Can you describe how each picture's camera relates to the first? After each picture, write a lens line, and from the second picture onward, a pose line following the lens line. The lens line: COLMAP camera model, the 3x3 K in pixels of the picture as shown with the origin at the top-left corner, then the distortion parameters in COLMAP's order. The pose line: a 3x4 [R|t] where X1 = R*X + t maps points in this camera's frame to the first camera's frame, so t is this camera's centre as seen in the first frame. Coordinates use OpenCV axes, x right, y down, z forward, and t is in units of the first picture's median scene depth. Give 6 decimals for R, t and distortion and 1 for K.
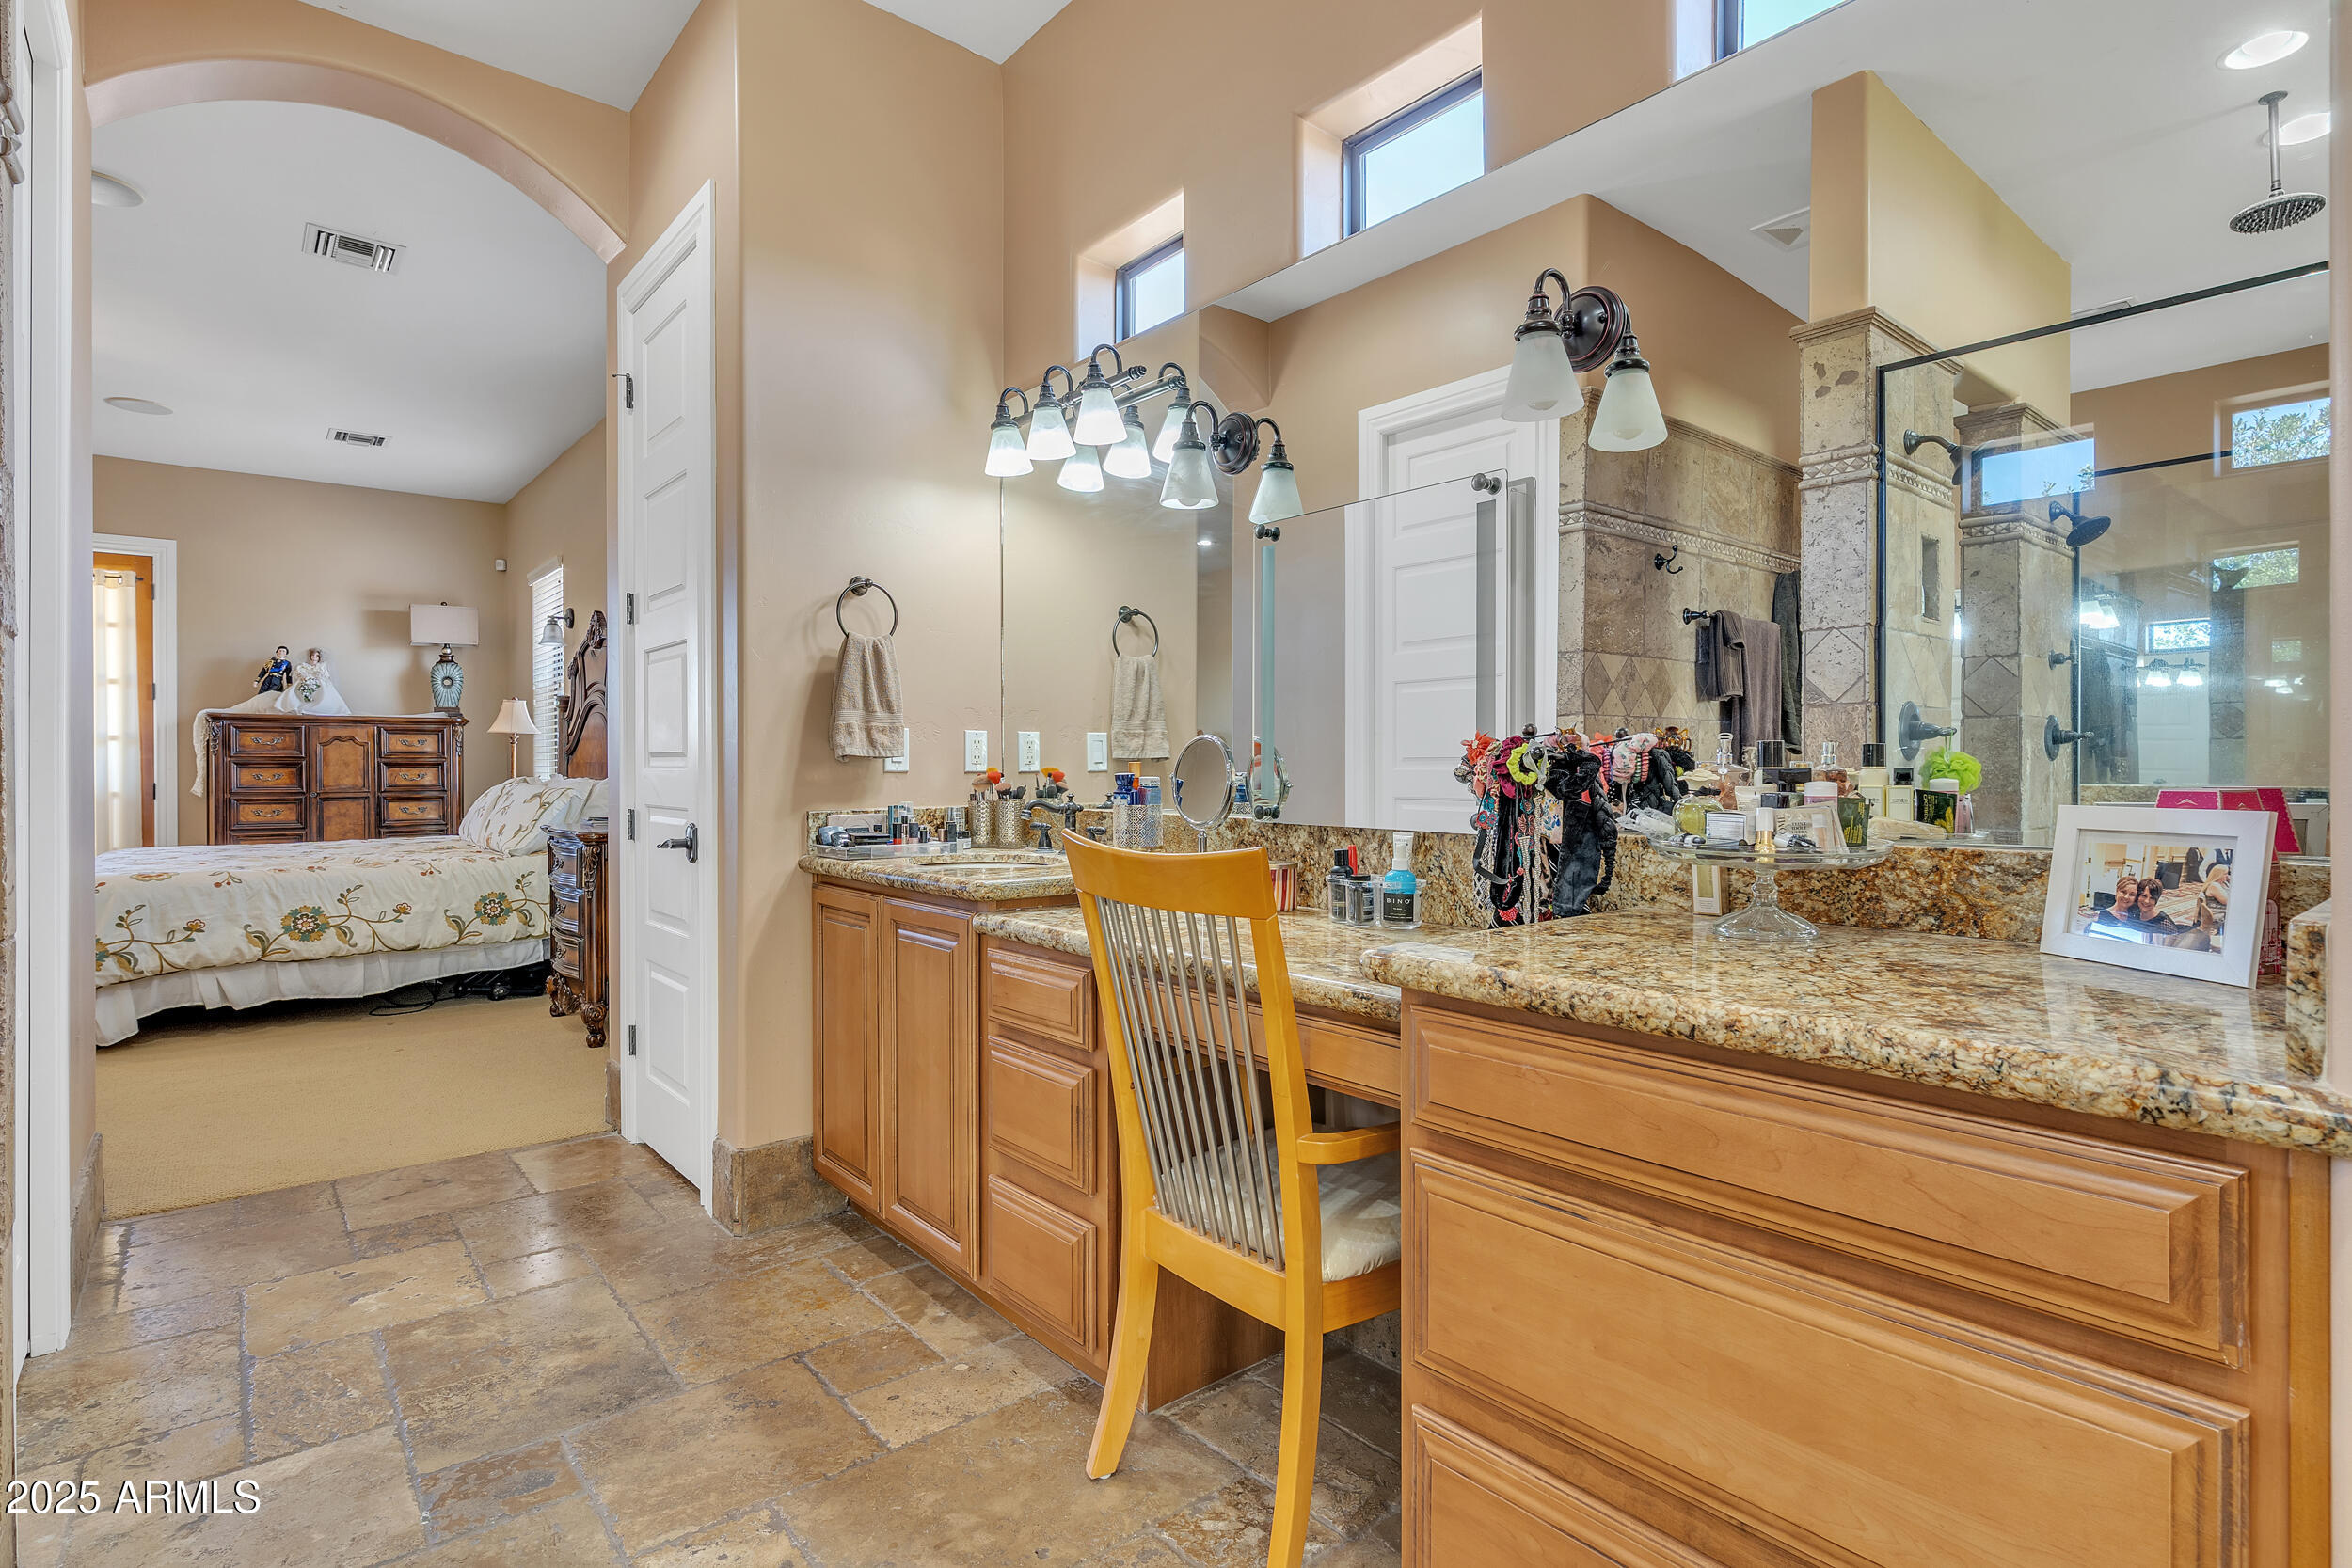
lens RADIAL K [[1166.4, 0, 1170.7], [0, 1166.4, 779.0], [0, 0, 1]] dist [0.004602, 0.000382]
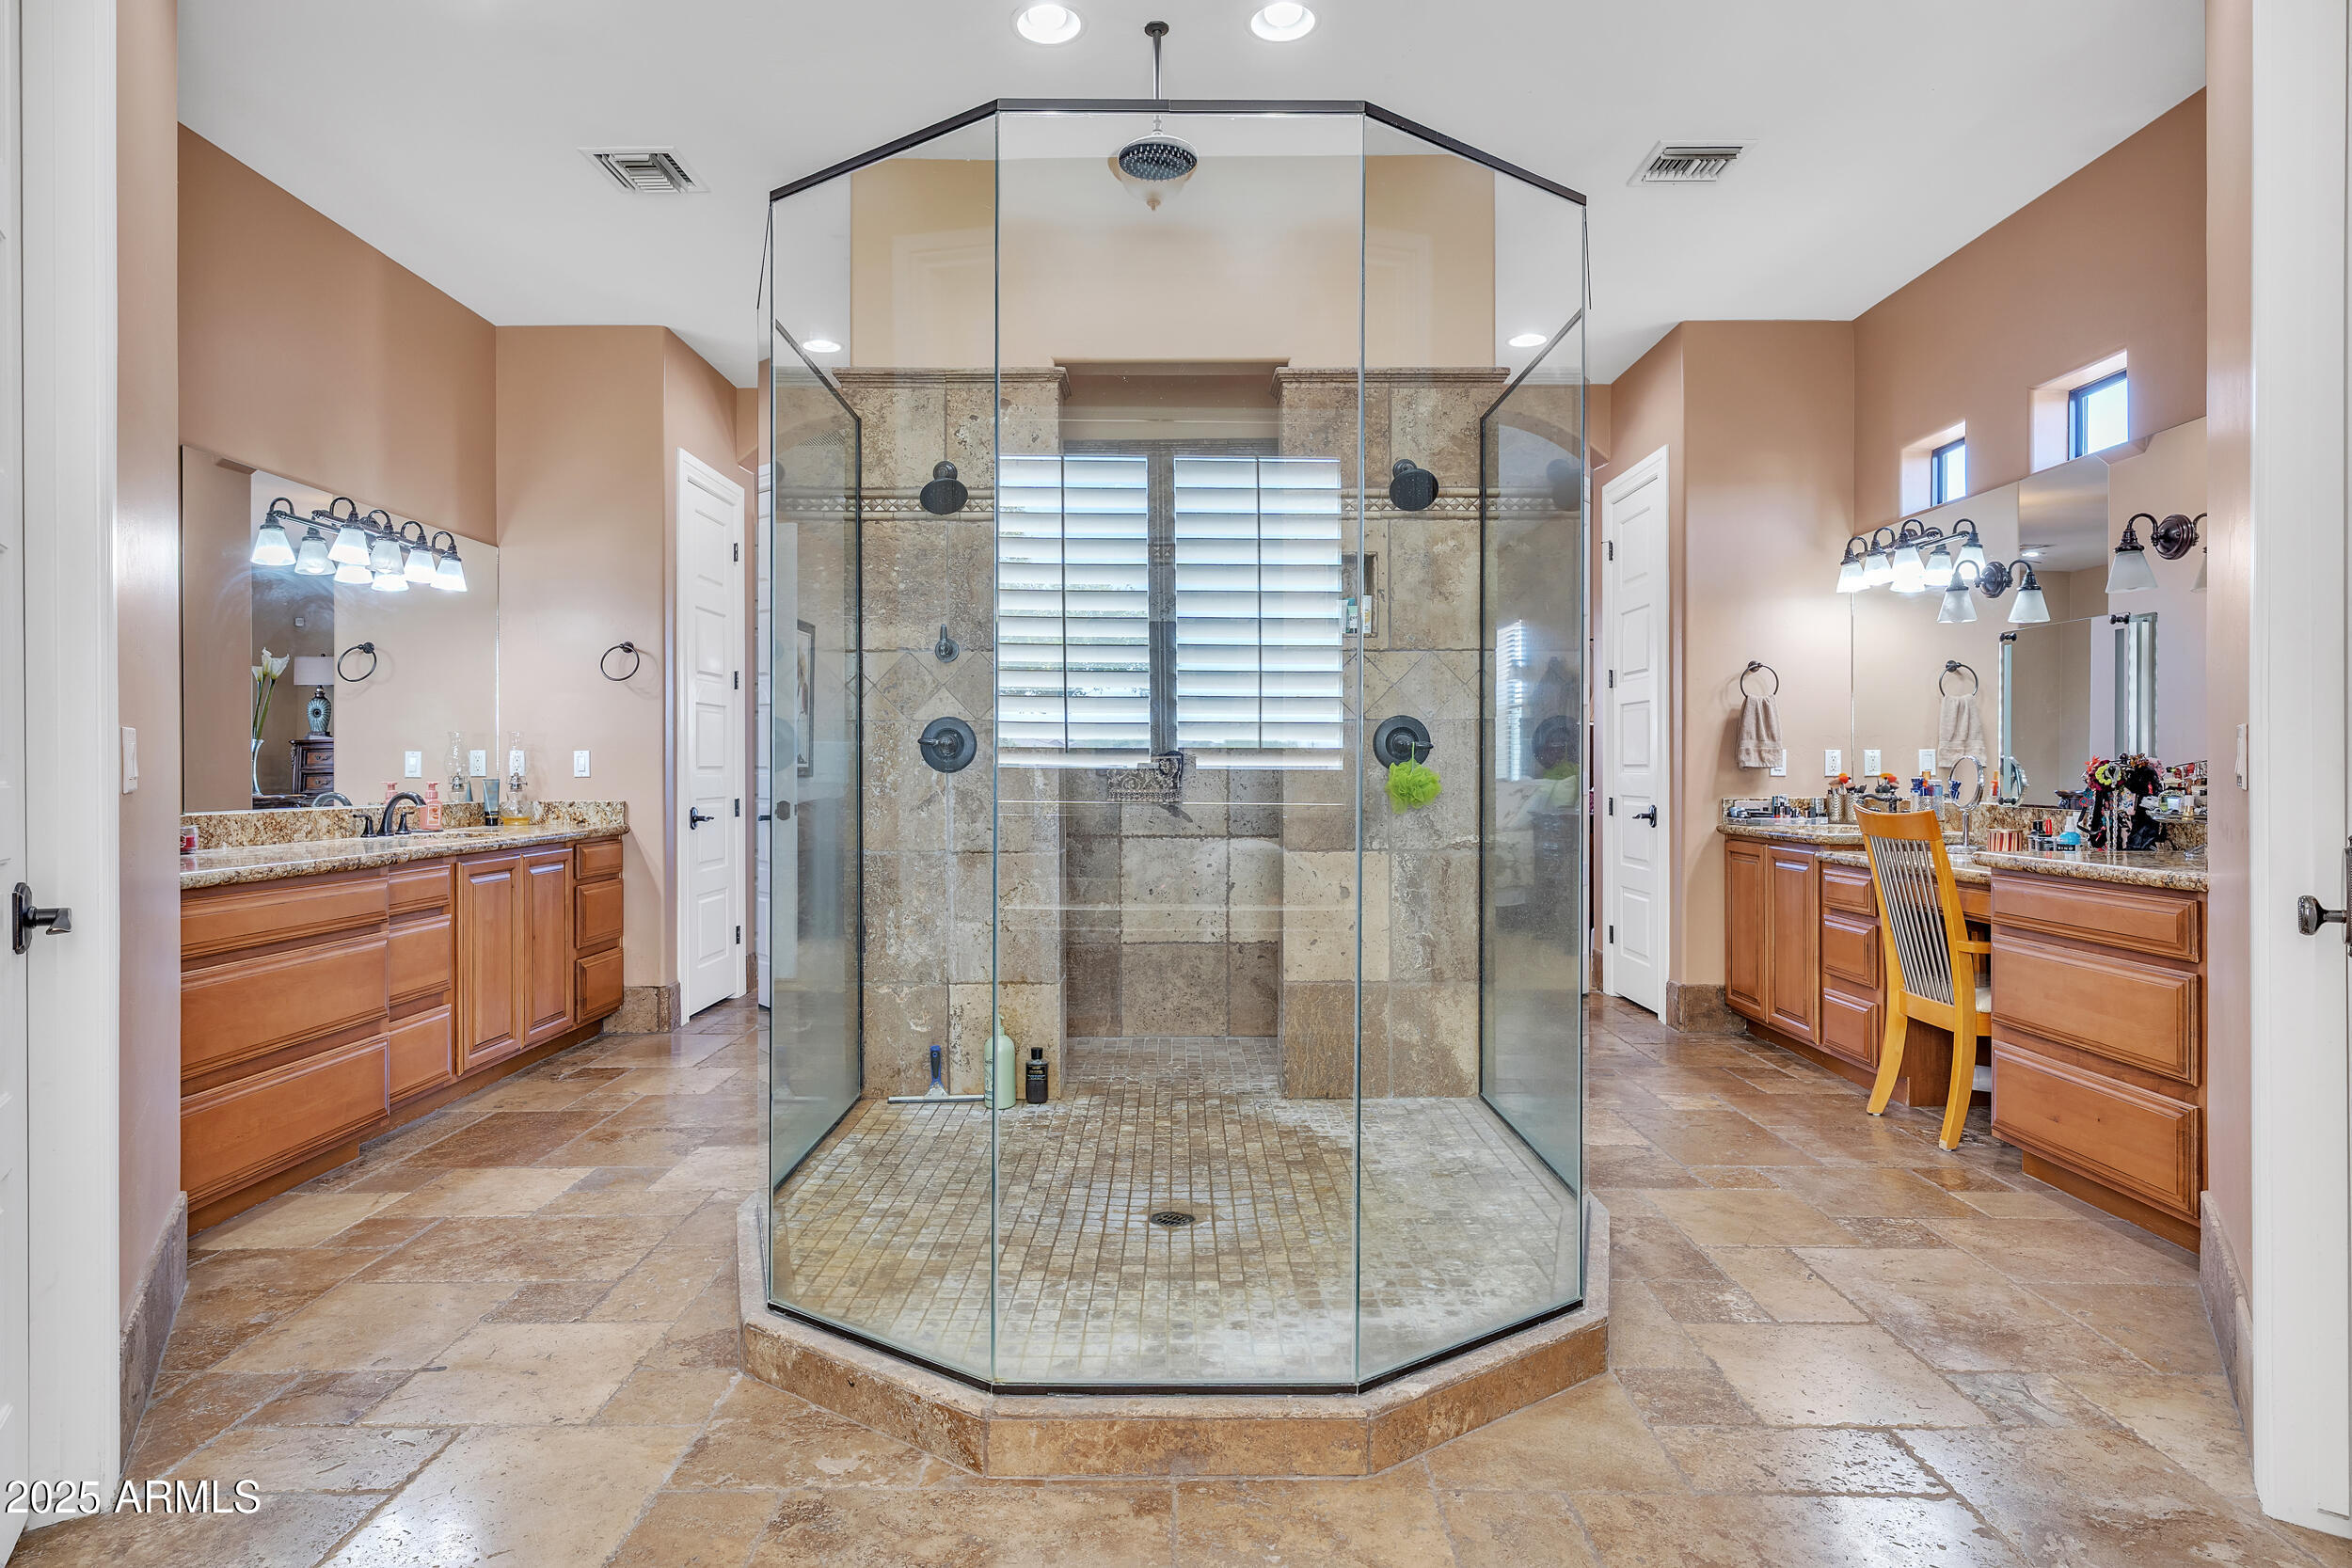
lens RADIAL K [[1259.5, 0, 1169.7], [0, 1259.5, 771.4], [0, 0, 1]] dist [0.000185, 0.000868]
pose [[0.764976, 0.000272, -0.644059, 0.273916], [-0.003691, 0.999985, -0.003962, -0.002373], [0.644048, 0.005408, 0.764966, -0.987154]]
